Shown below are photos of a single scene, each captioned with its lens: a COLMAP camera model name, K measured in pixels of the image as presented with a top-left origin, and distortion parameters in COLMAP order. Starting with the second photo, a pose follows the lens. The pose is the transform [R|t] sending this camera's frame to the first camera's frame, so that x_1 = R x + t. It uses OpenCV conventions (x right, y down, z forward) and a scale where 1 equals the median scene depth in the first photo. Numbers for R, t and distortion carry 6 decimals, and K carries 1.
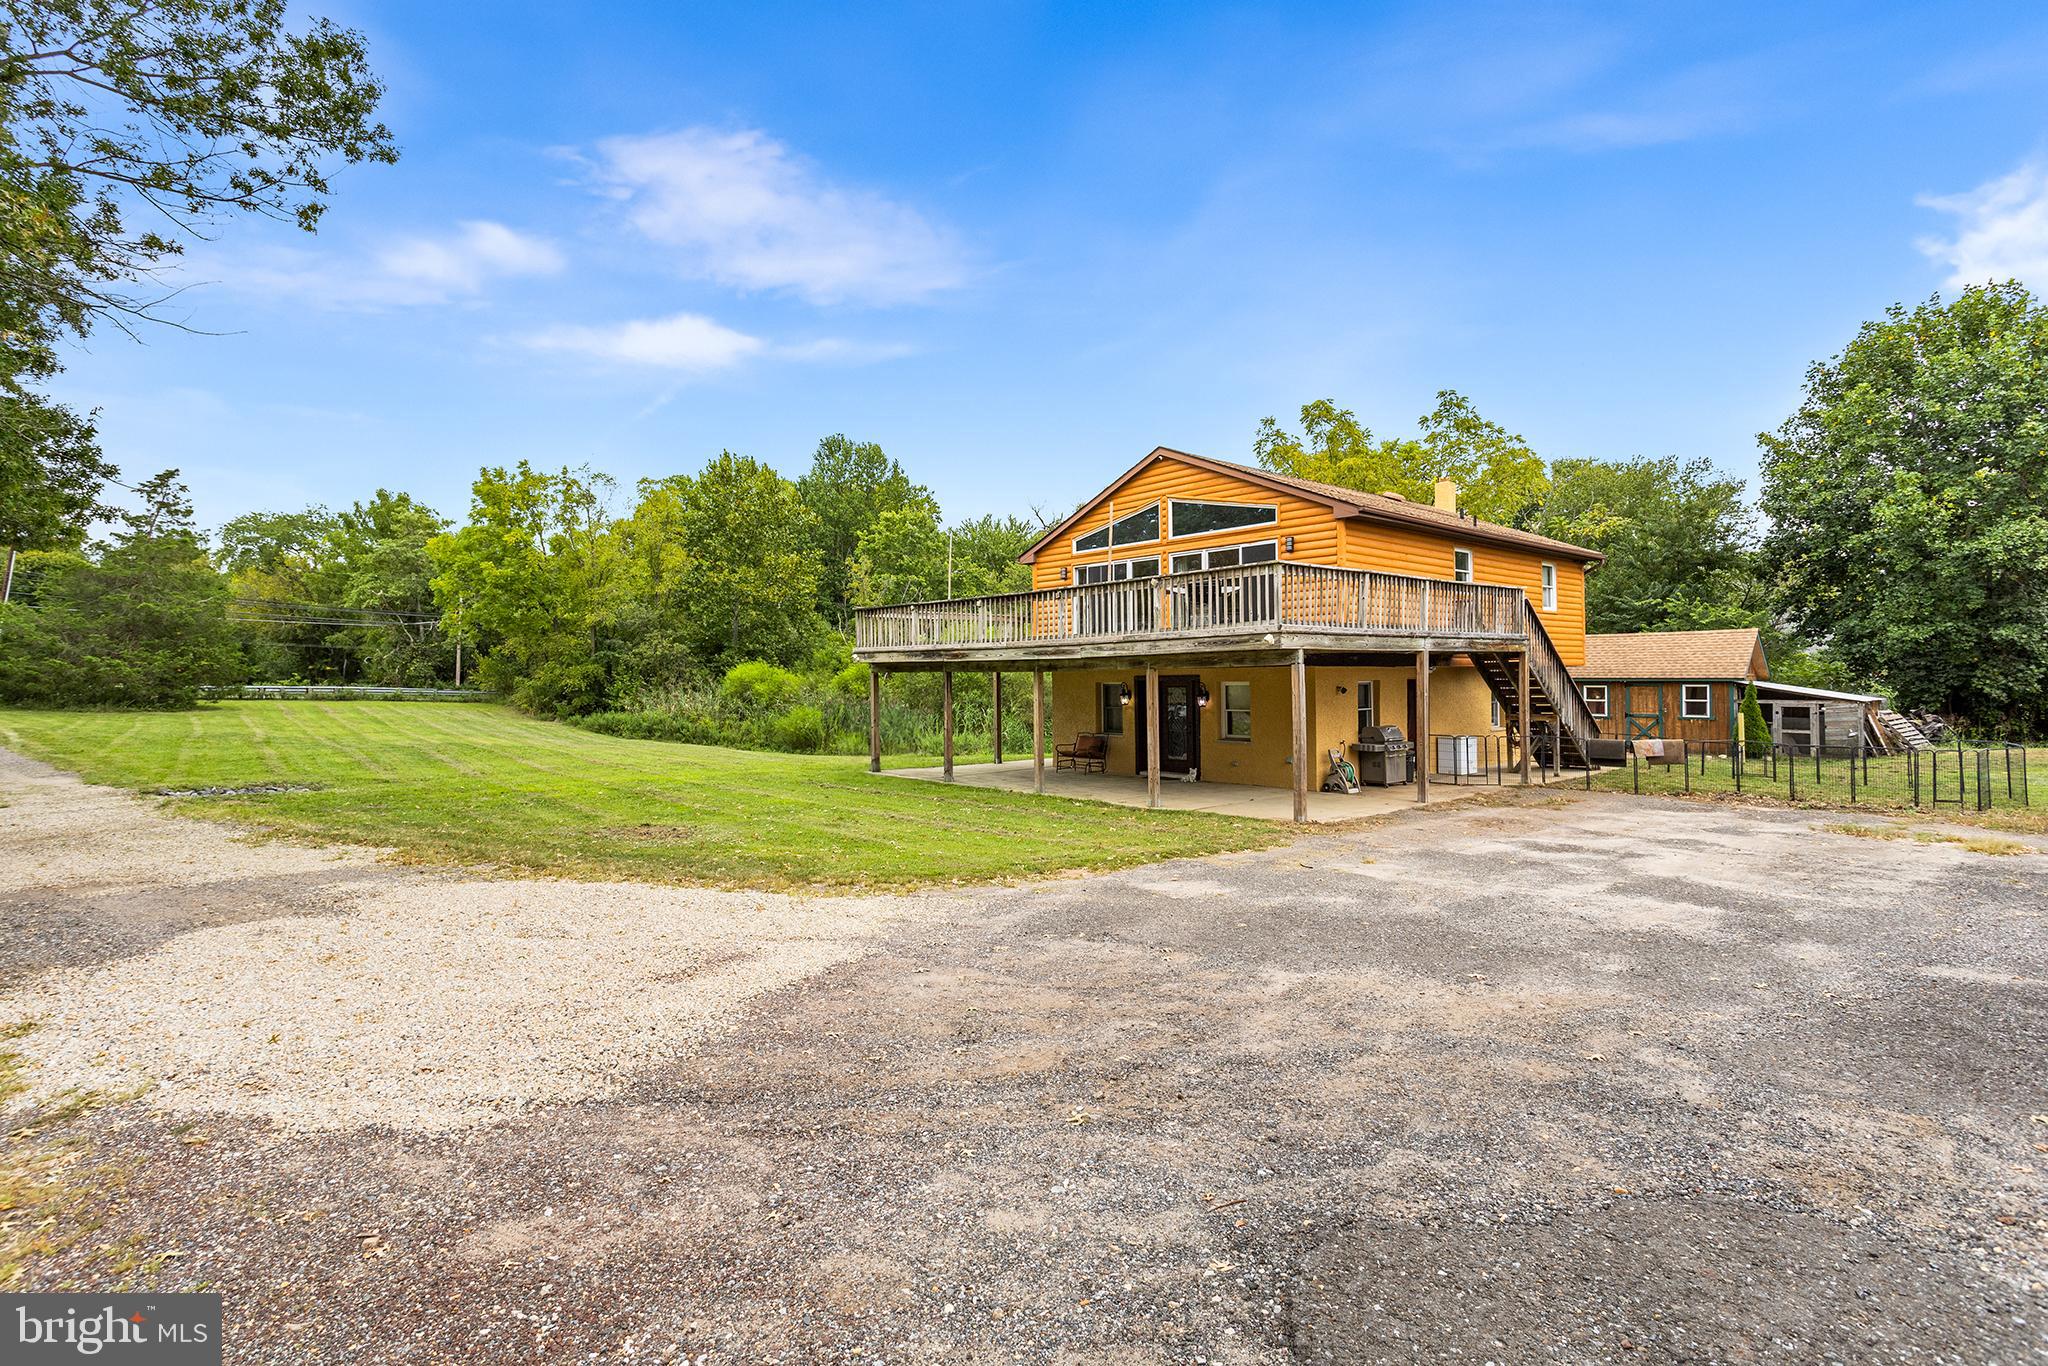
lens RADIAL K [[982.7, 0, 1004.1], [0, 982.7, 688.2], [0, 0, 1]] dist [0.000007, 0.000828]
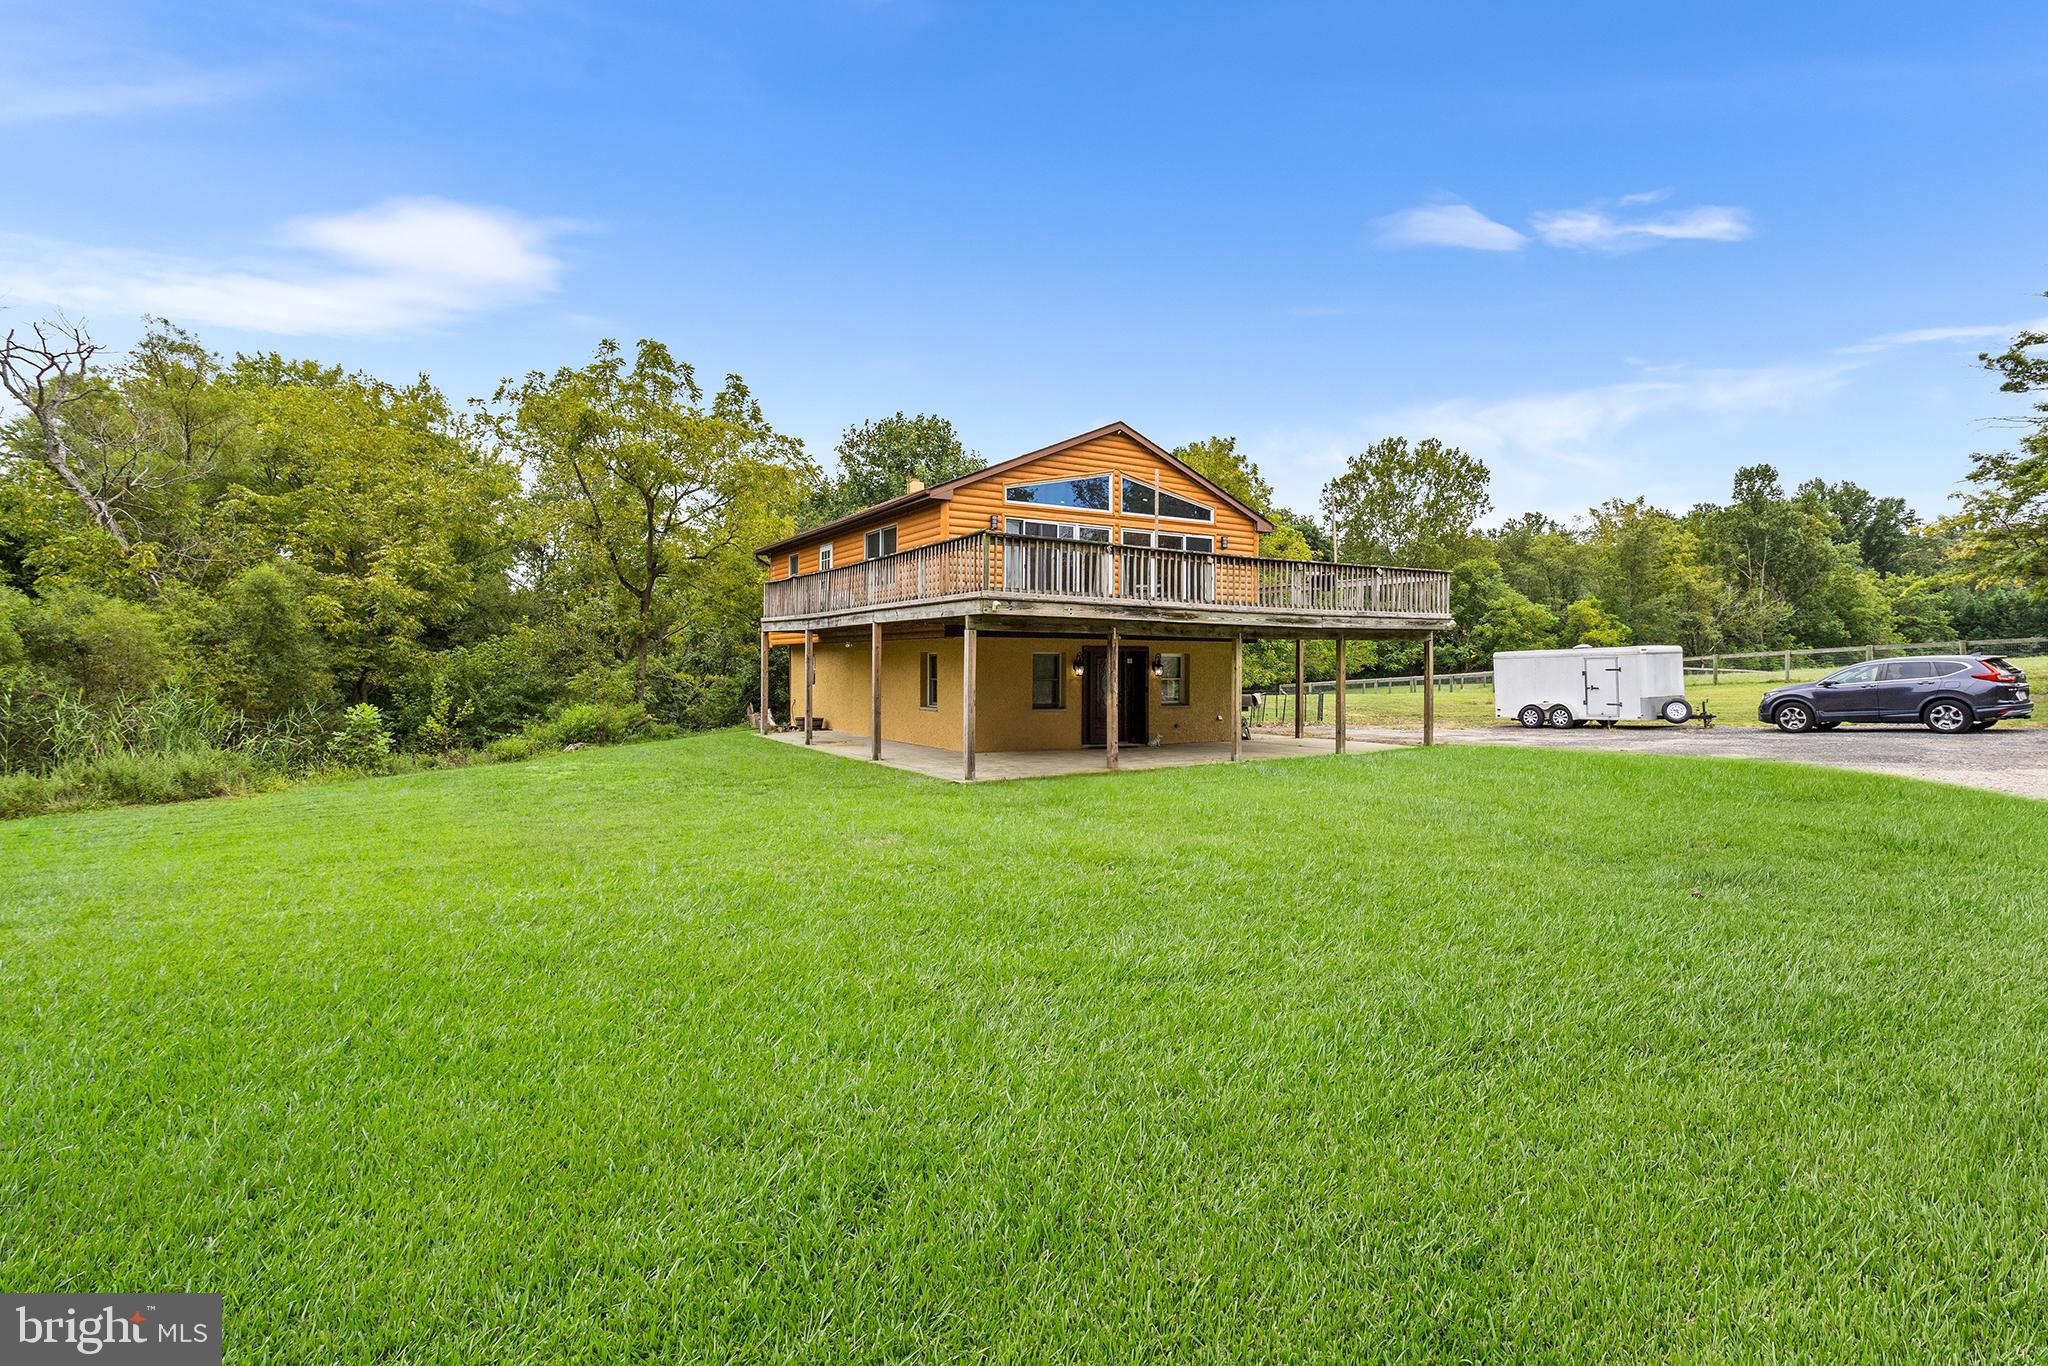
lens RADIAL K [[982.7, 0, 1011.9], [0, 982.7, 663.4], [0, 0, 1]] dist [0.000007, 0.000828]
pose [[0.154086, 0.011214, 0.987994, -0.867756], [0.004614, 0.999917, -0.012069, 0.017275], [-0.988047, 0.006418, 0.154022, 0.957295]]
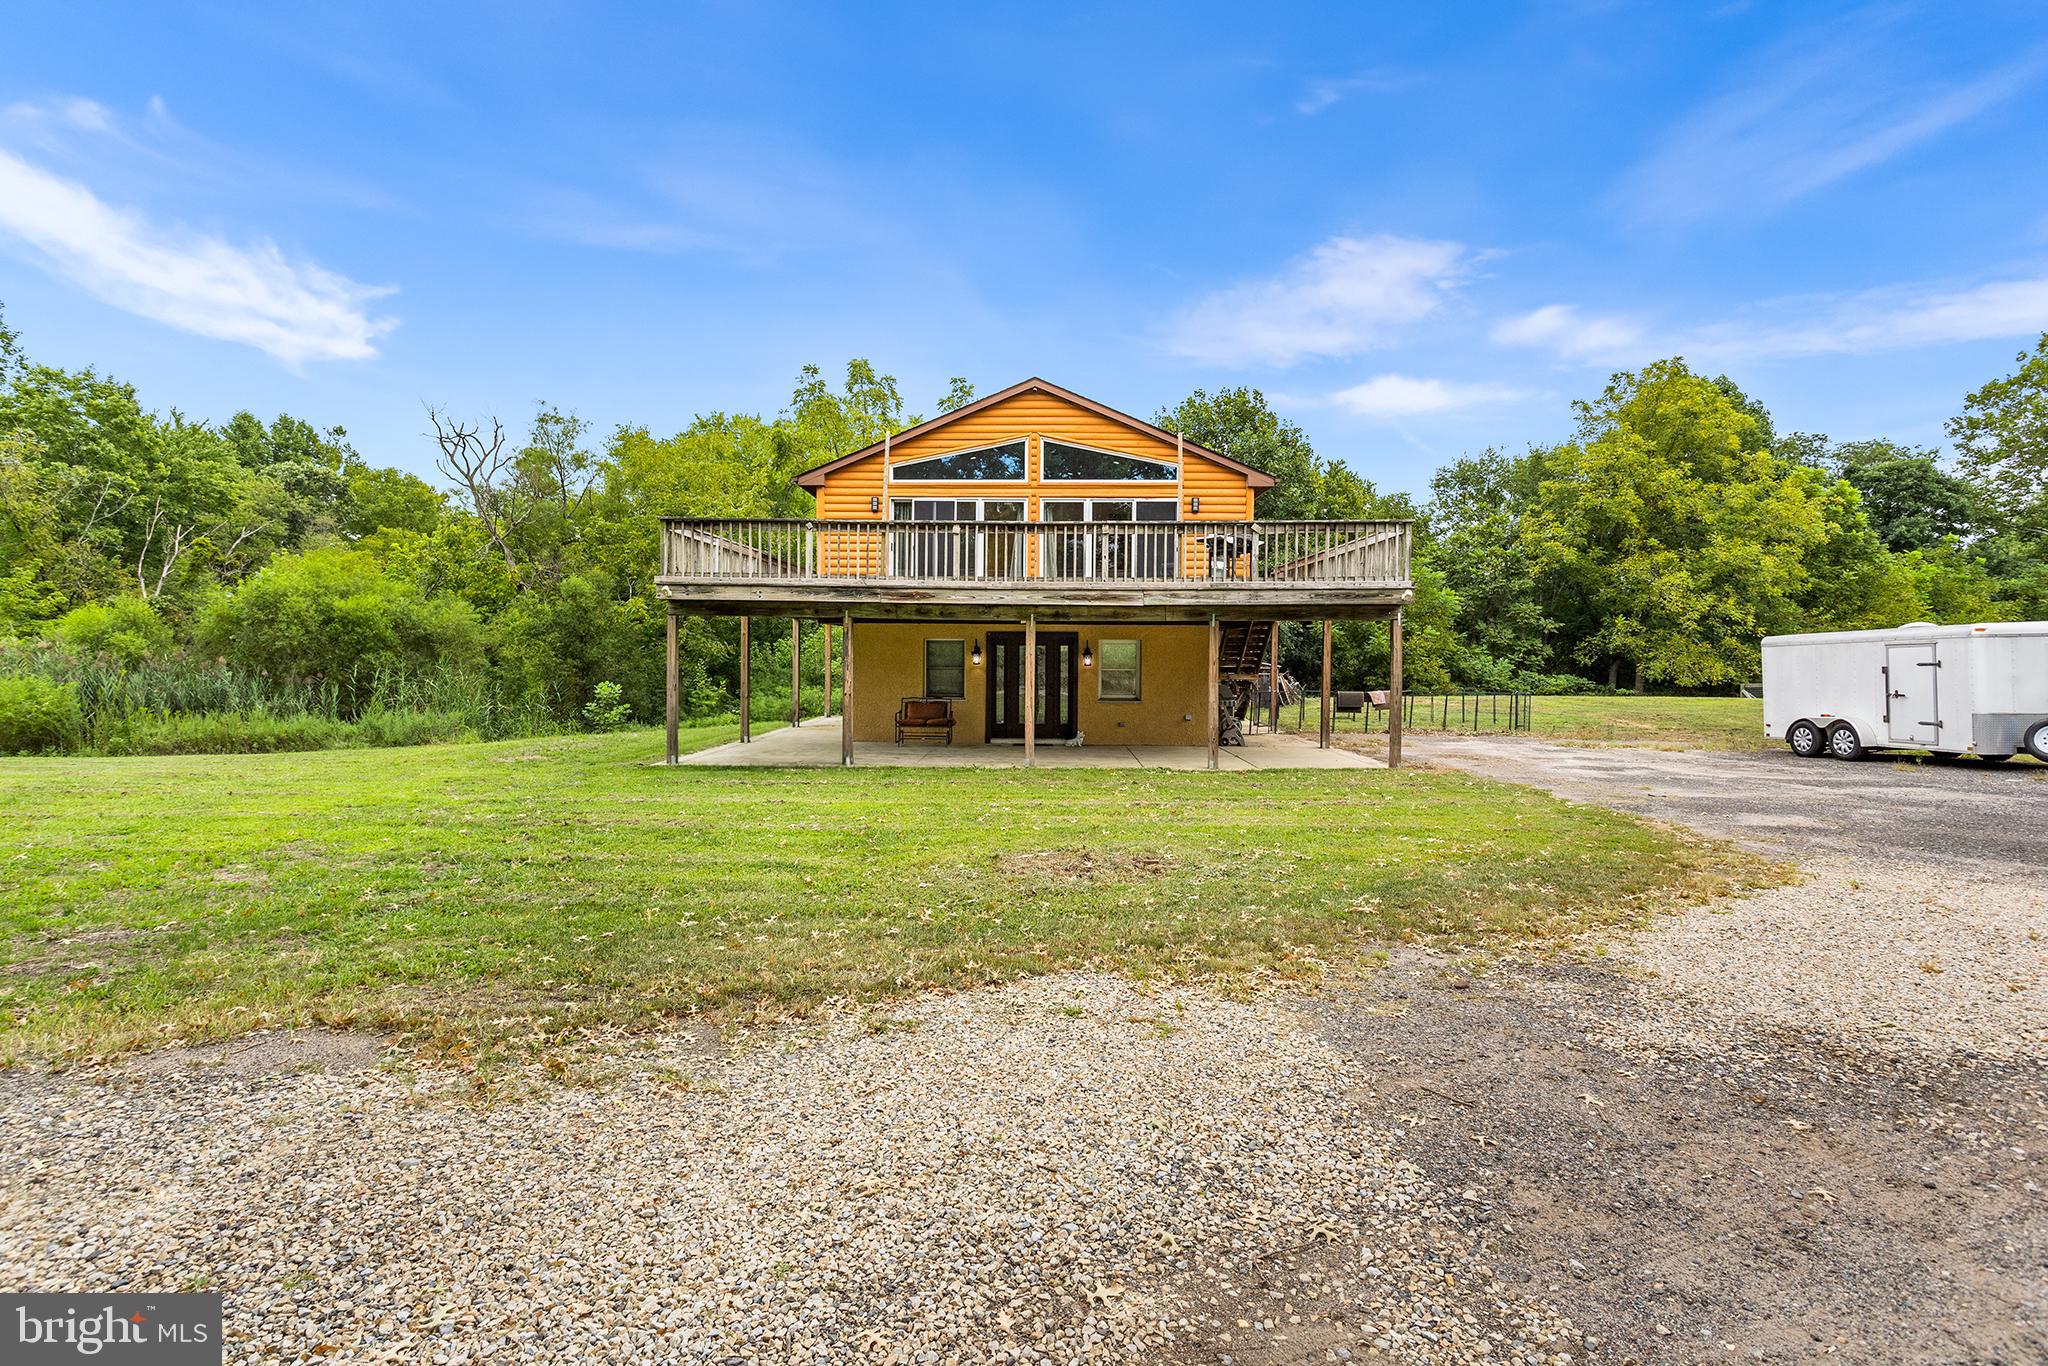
lens RADIAL K [[982.7, 0, 1014.7], [0, 982.7, 681.4], [0, 0, 1]] dist [0.000007, 0.000828]
pose [[0.666098, -0.004945, 0.745848, -0.529200], [-0.007810, 0.999877, 0.013605, 0.021061], [-0.745823, -0.014888, 0.665978, 0.408748]]
